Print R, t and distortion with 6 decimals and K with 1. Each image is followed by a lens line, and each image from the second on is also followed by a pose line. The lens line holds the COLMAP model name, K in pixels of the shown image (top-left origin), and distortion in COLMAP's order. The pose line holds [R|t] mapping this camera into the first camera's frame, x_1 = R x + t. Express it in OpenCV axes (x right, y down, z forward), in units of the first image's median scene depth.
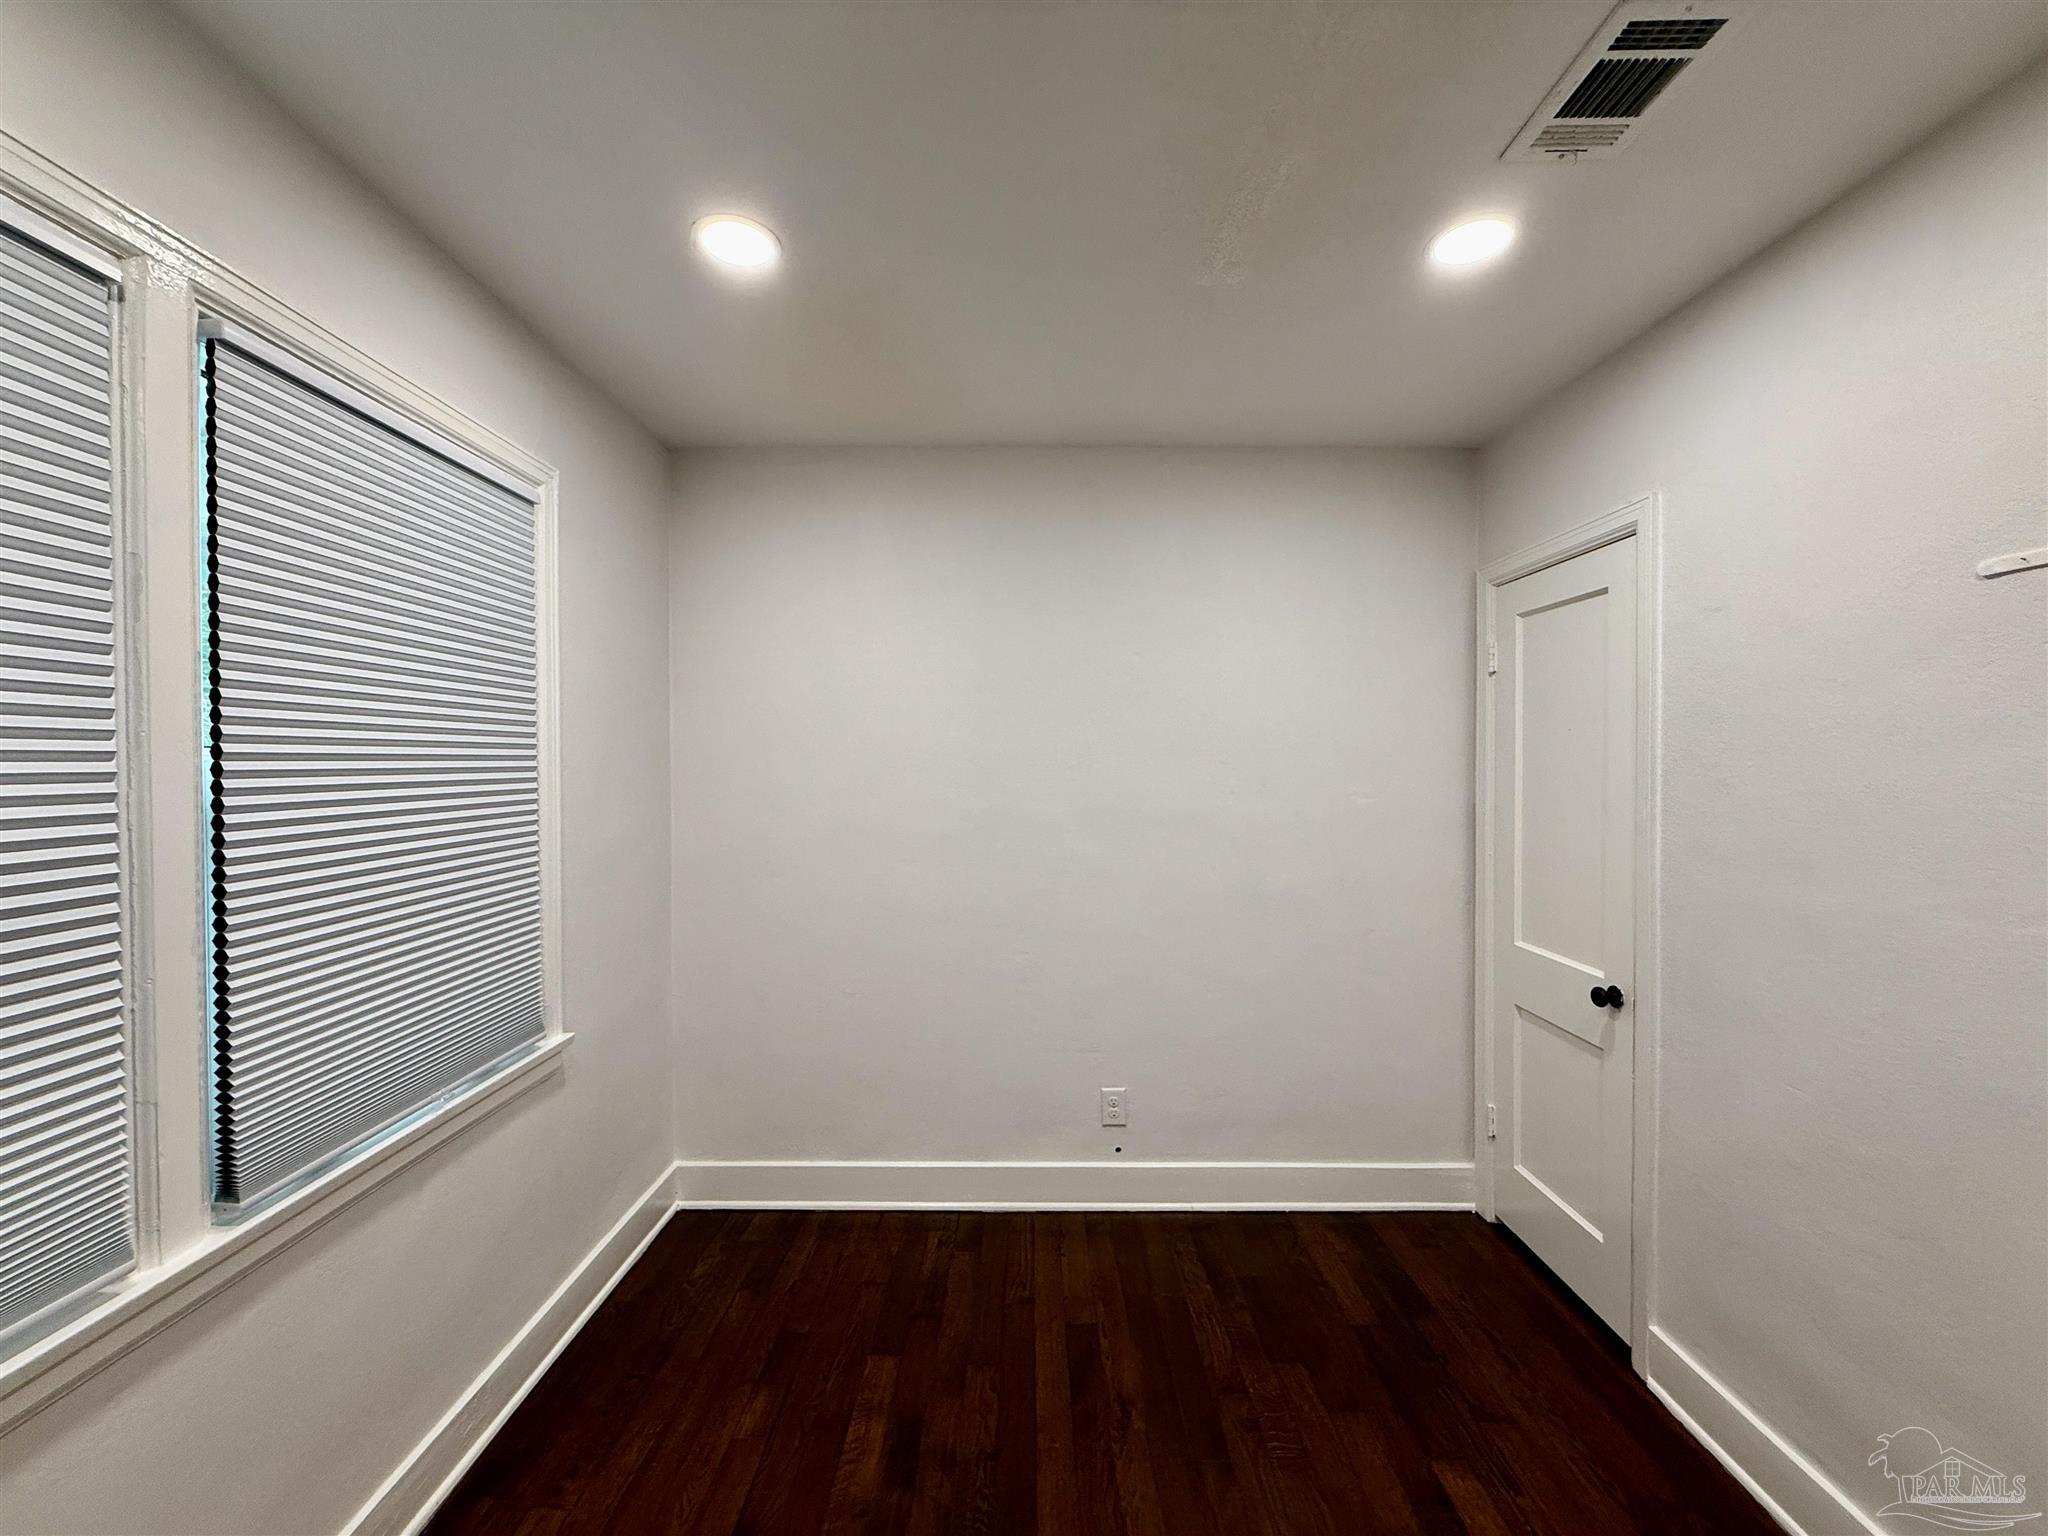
lens RADIAL K [[813.8, 0, 1025.9], [0, 813.8, 770.6], [0, 0, 1]] dist [-0.000344, 0.000628]
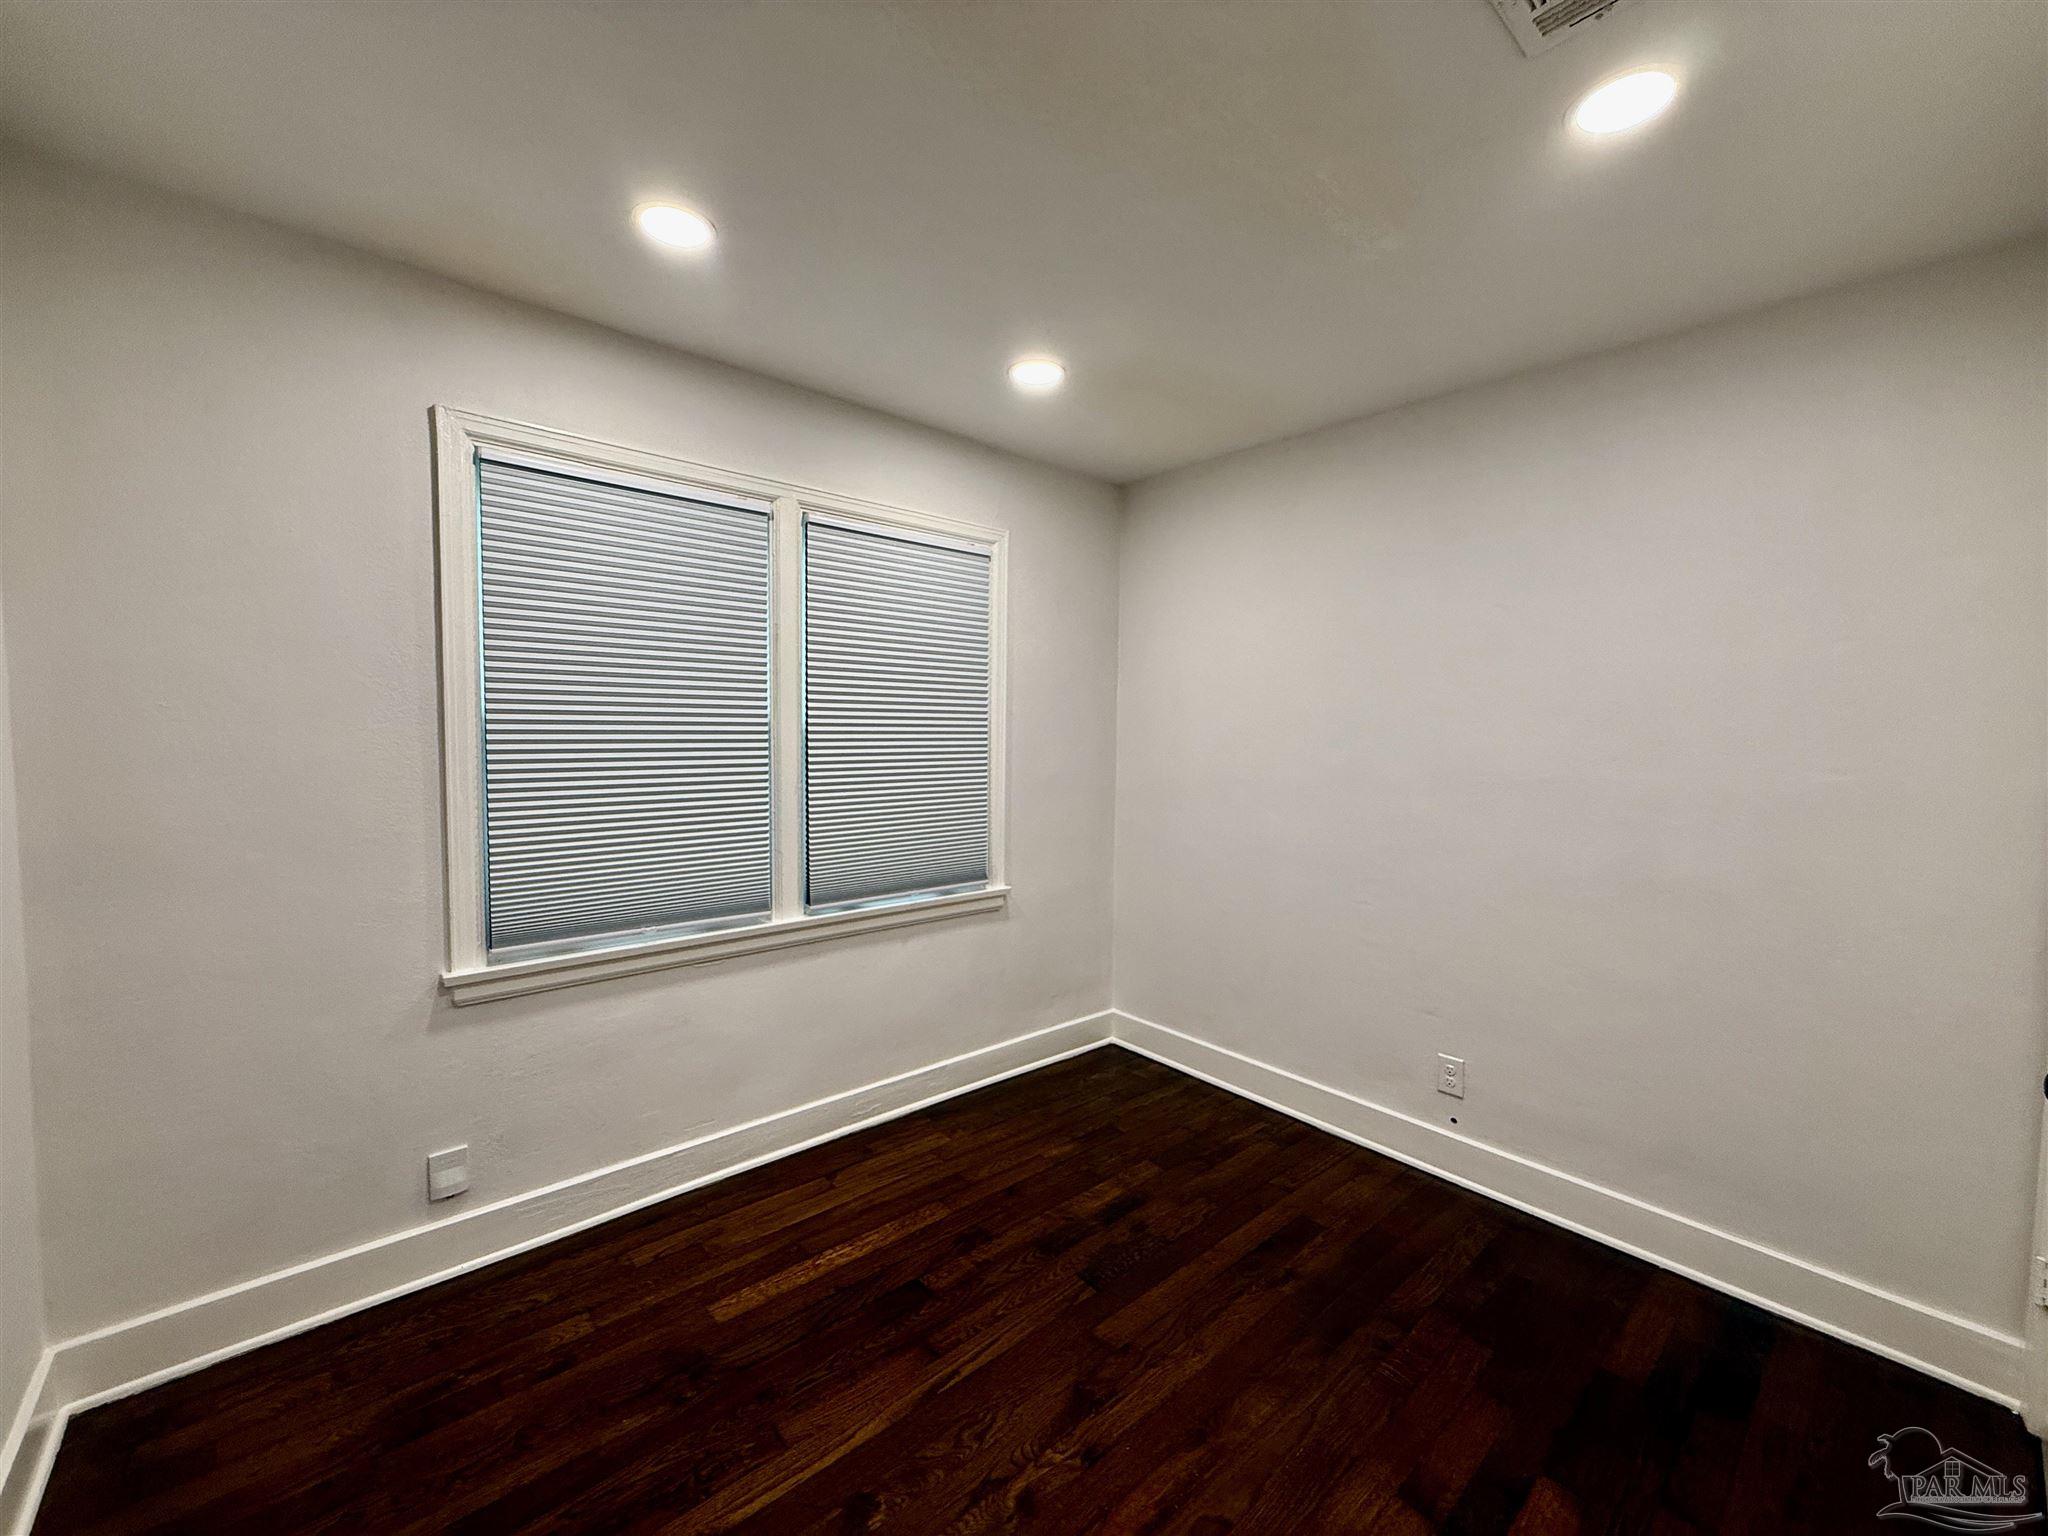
lens RADIAL K [[813.8, 0, 1025.3], [0, 813.8, 769.7], [0, 0, 1]] dist [-0.000344, 0.000628]
pose [[0.664218, 0.050029, -0.745863, 0.670473], [-0.023987, 0.998671, 0.045625, 0.021834], [0.747154, -0.012414, 0.664535, -0.033473]]
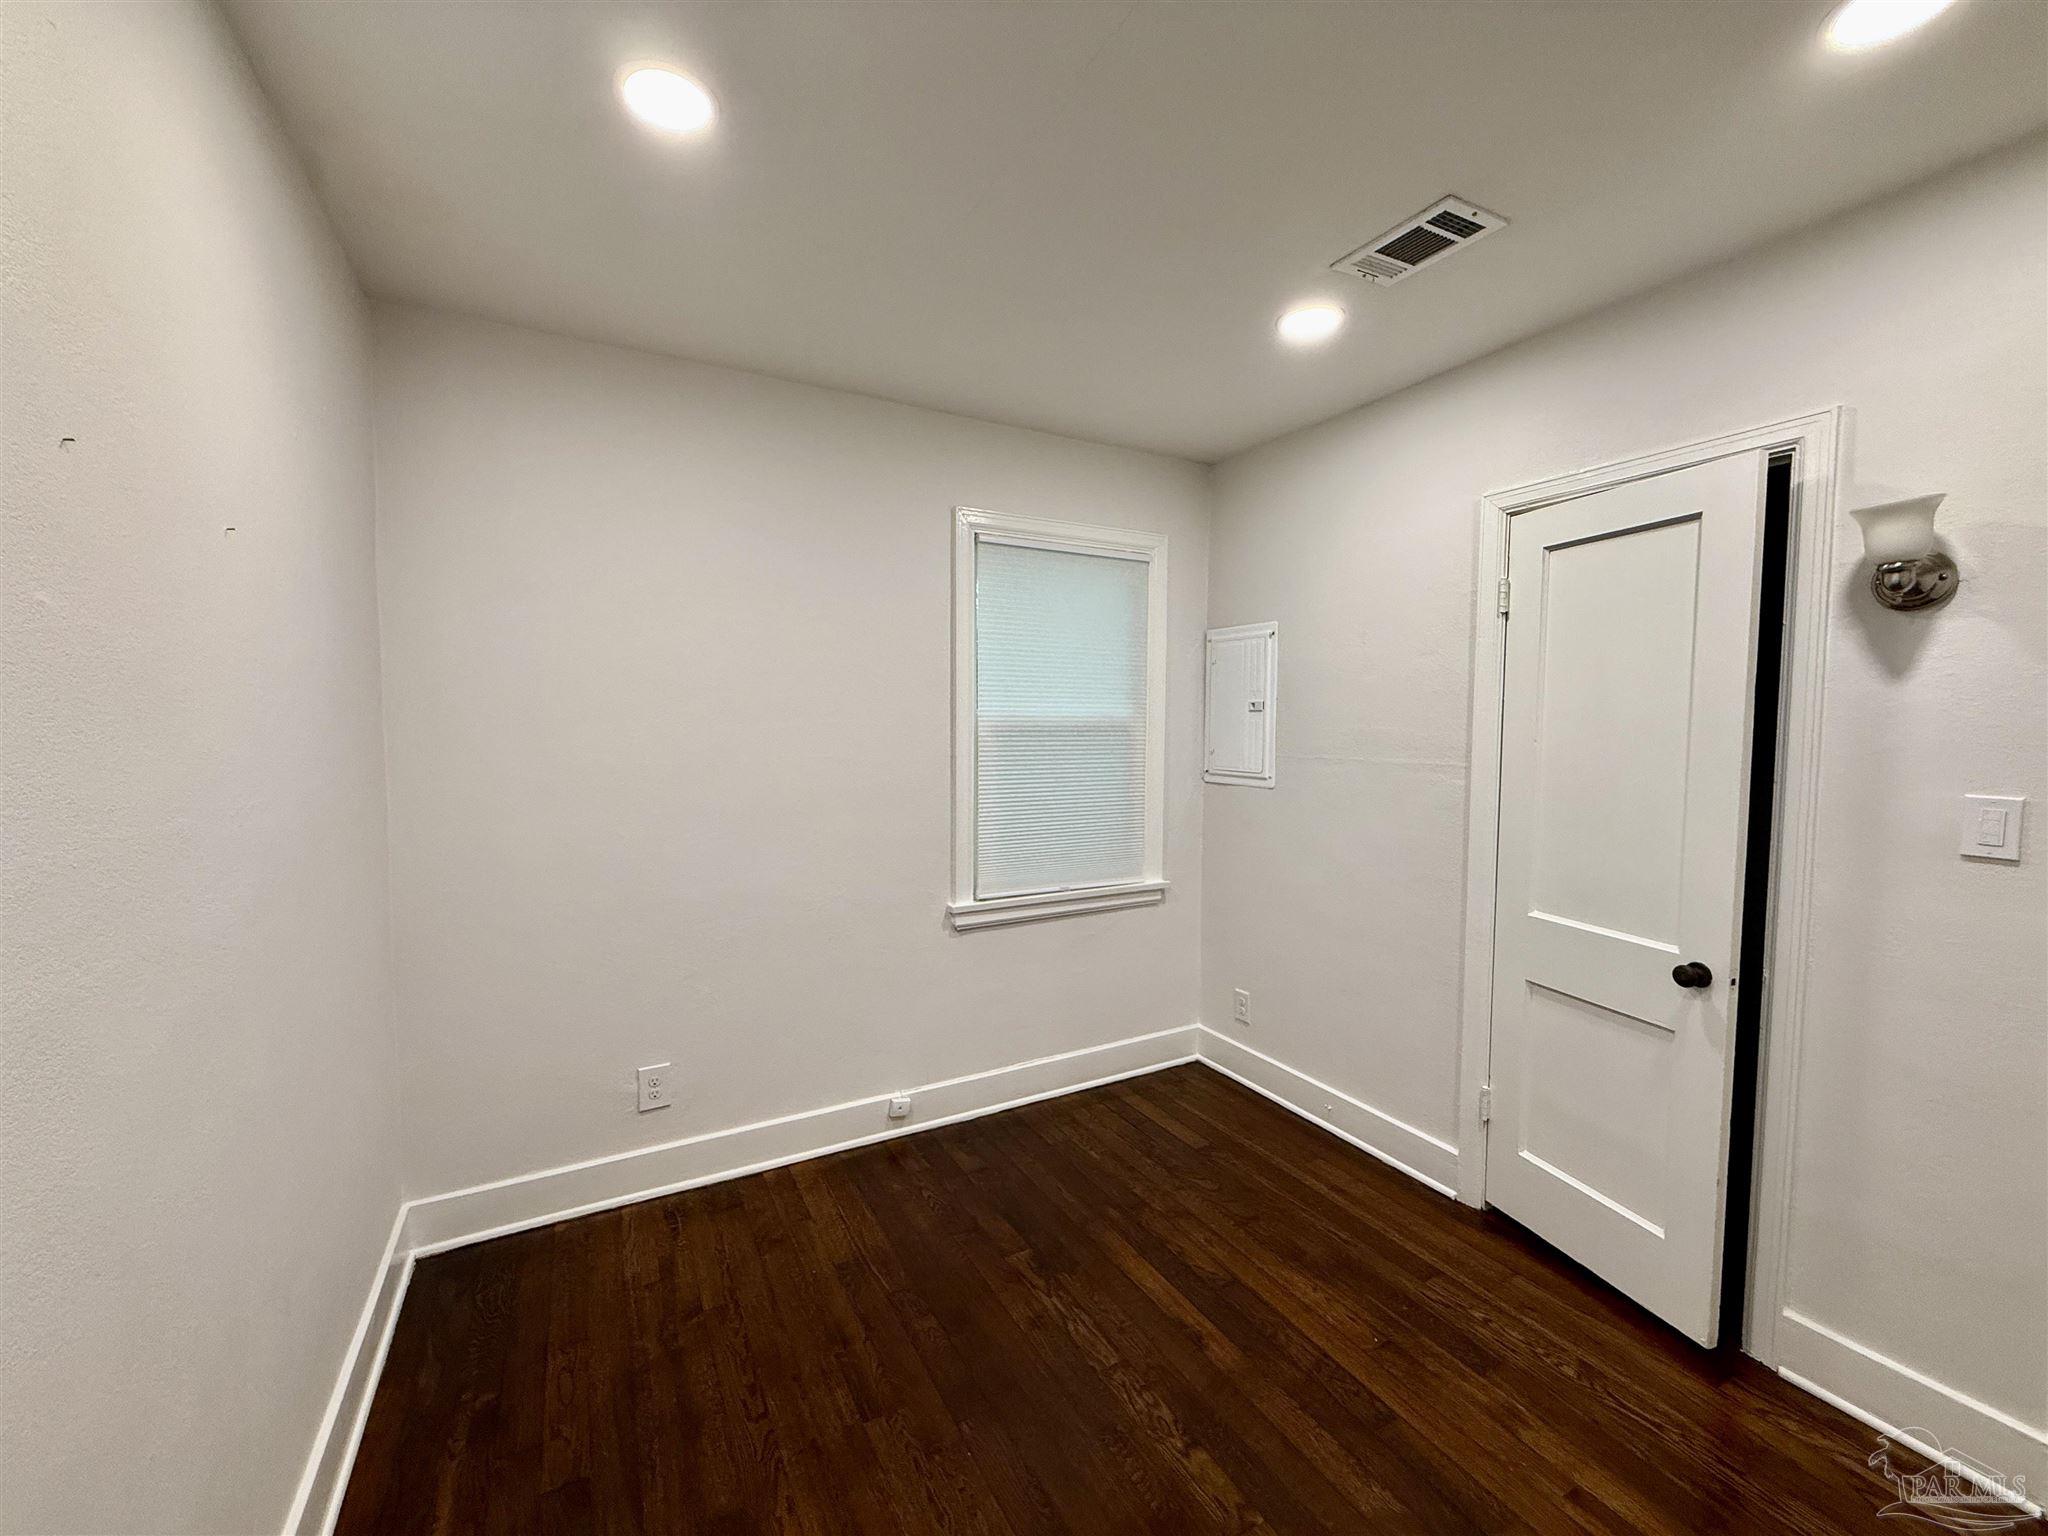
lens RADIAL K [[813.8, 0, 1033.3], [0, 813.8, 760.9], [0, 0, 1]] dist [-0.000344, 0.000628]
pose [[0.874637, -0.023951, 0.484187, -0.372908], [0.000753, 0.998845, 0.048049, 0.003876], [-0.484778, -0.041661, 0.873644, 0.015458]]
